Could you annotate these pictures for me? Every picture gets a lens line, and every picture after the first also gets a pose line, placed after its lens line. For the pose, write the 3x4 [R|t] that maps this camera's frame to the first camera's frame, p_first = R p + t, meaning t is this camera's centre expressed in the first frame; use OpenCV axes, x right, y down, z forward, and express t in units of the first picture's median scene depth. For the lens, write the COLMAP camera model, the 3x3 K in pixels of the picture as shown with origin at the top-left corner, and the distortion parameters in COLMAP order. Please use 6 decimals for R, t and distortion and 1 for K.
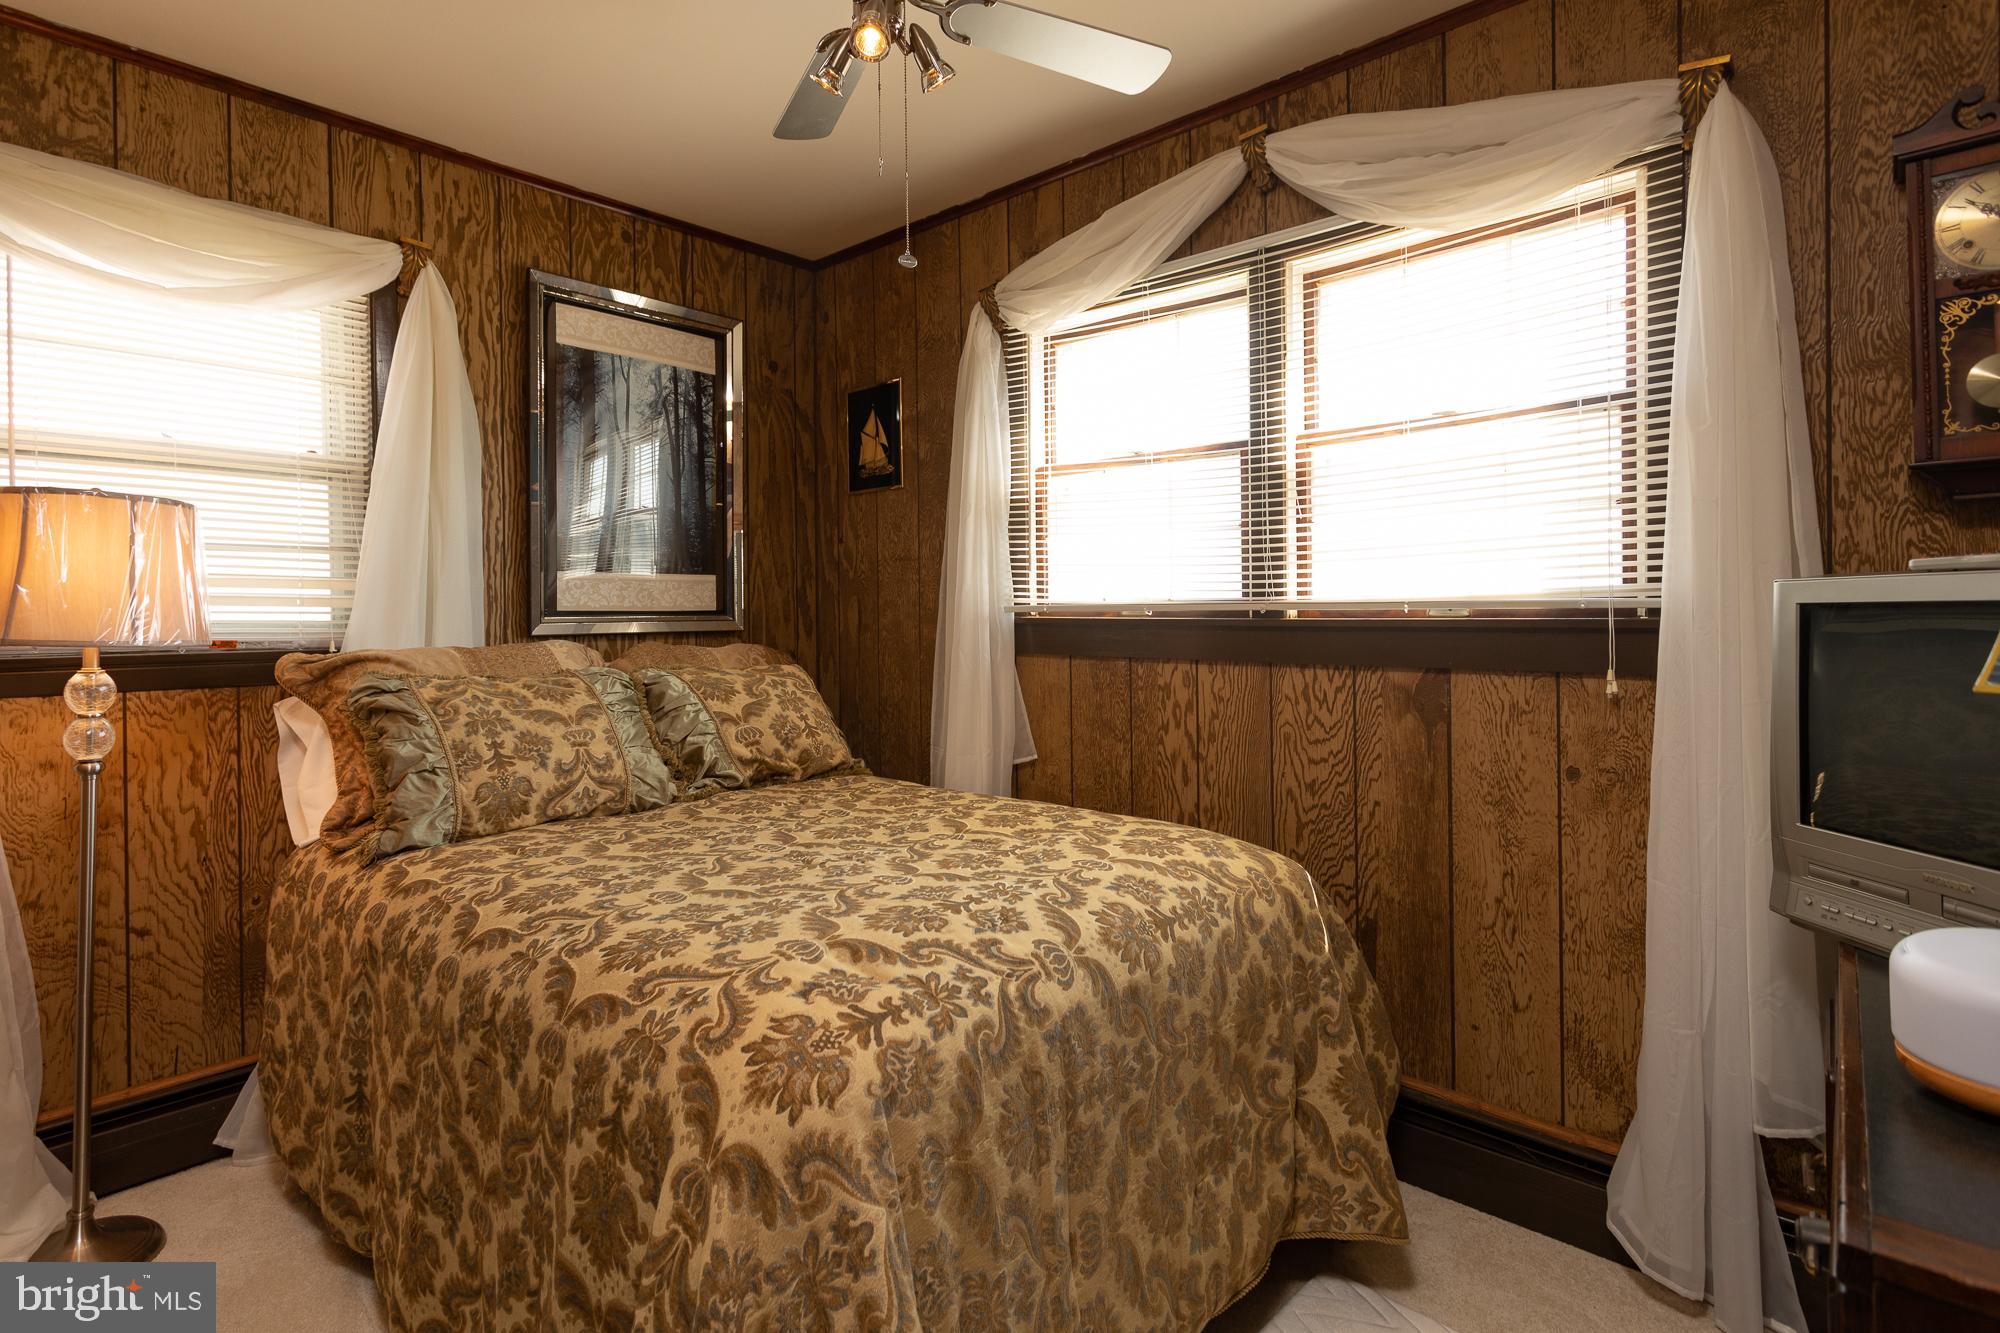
lens RADIAL K [[951.0, 0, 969.7], [0, 951.0, 613.1], [0, 0, 1]] dist [-0.003508, 0.002163]
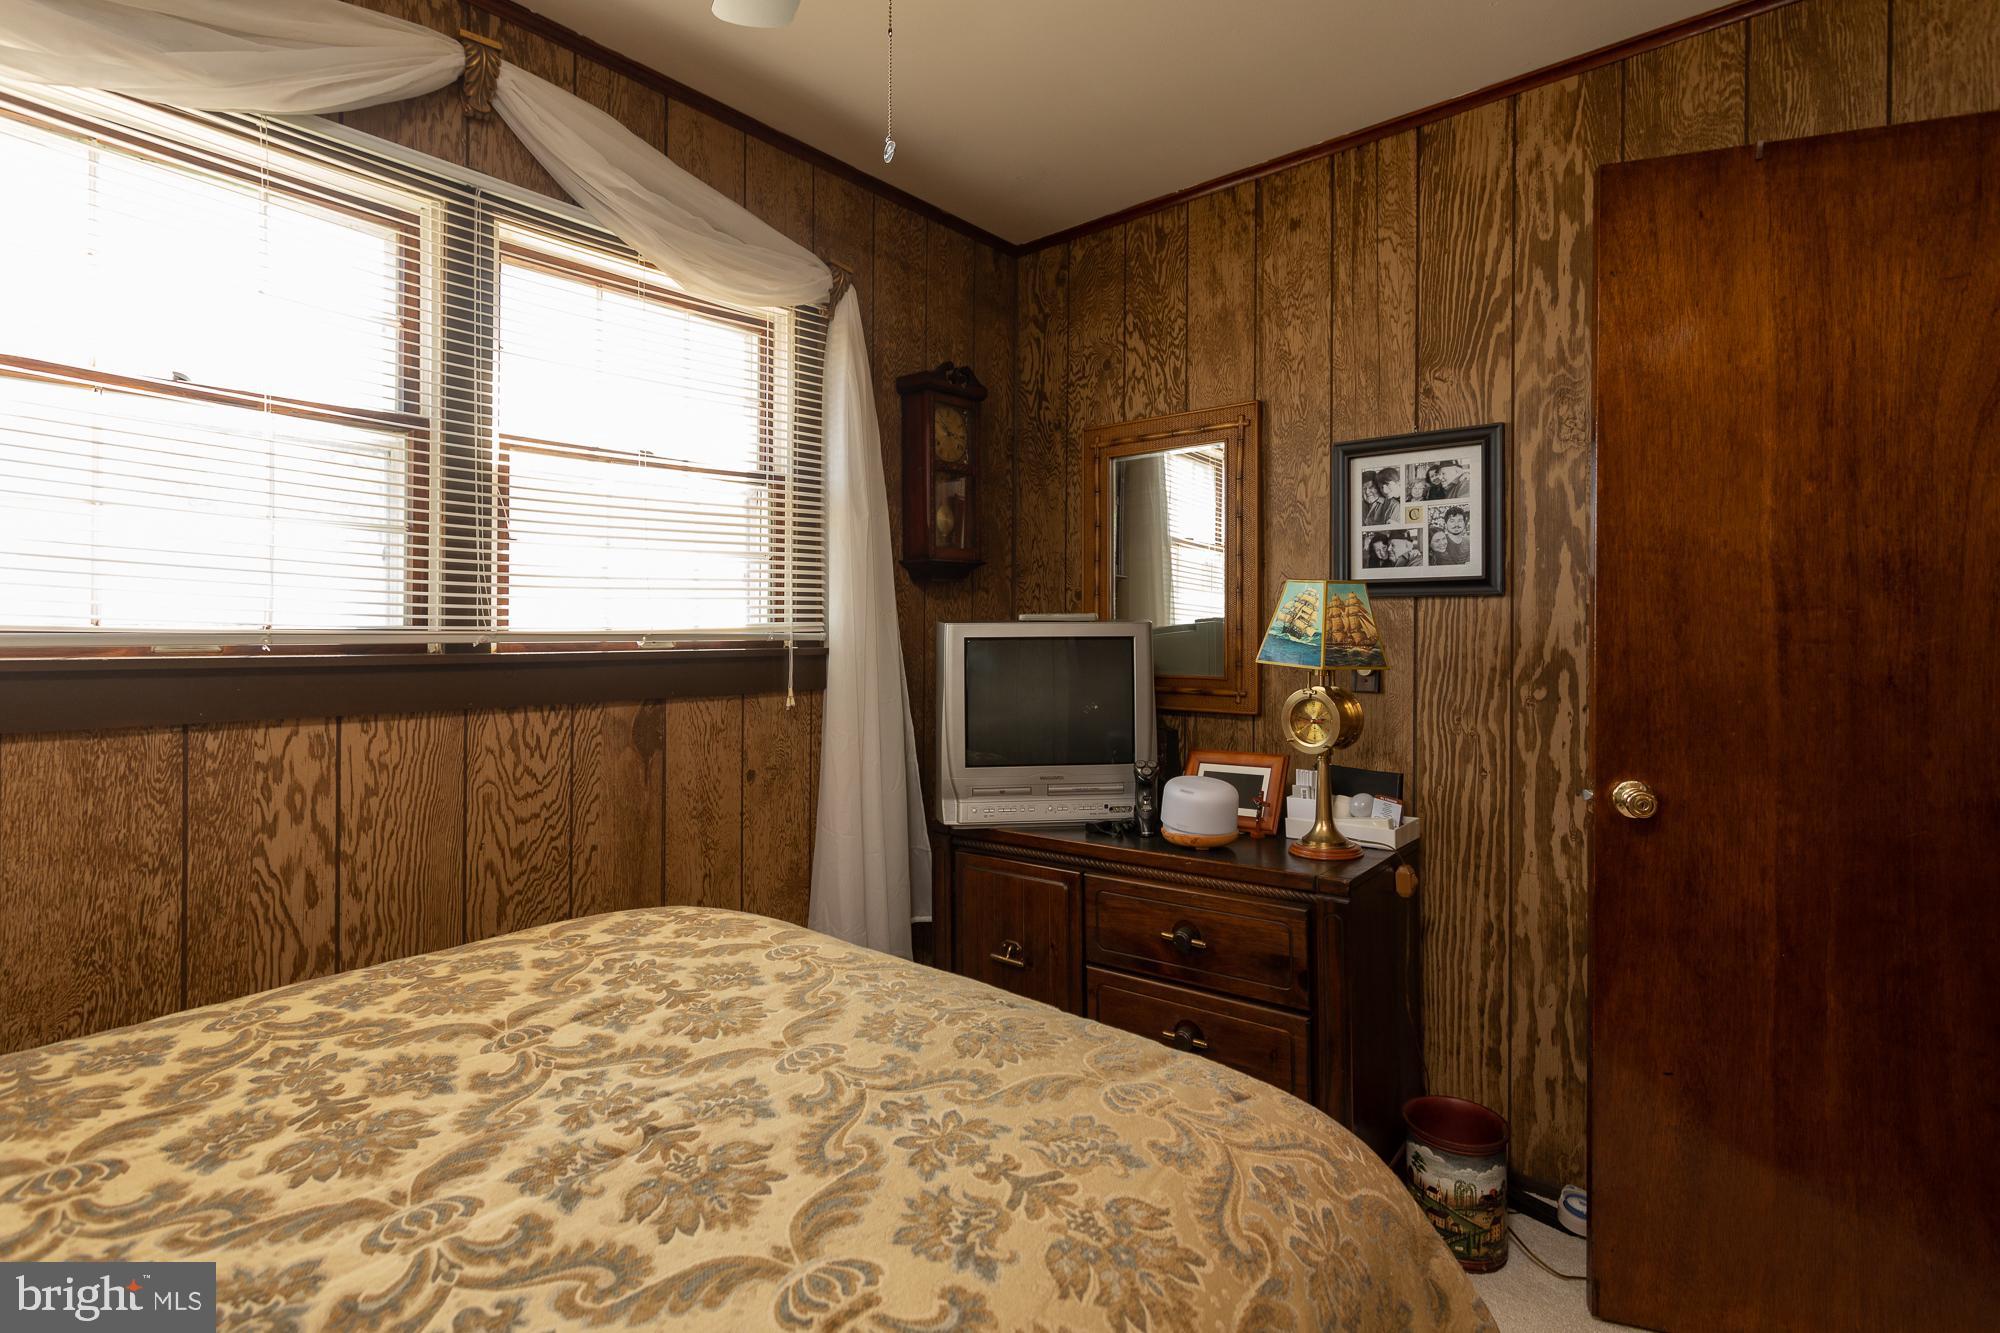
lens RADIAL K [[951.0, 0, 963.2], [0, 951.0, 633.9], [0, 0, 1]] dist [-0.003508, 0.002163]
pose [[-0.014910, 0.008756, 0.999851, -0.499960], [0.005560, 0.999947, -0.008674, -0.001760], [-0.999873, 0.005430, -0.014957, 0.618591]]
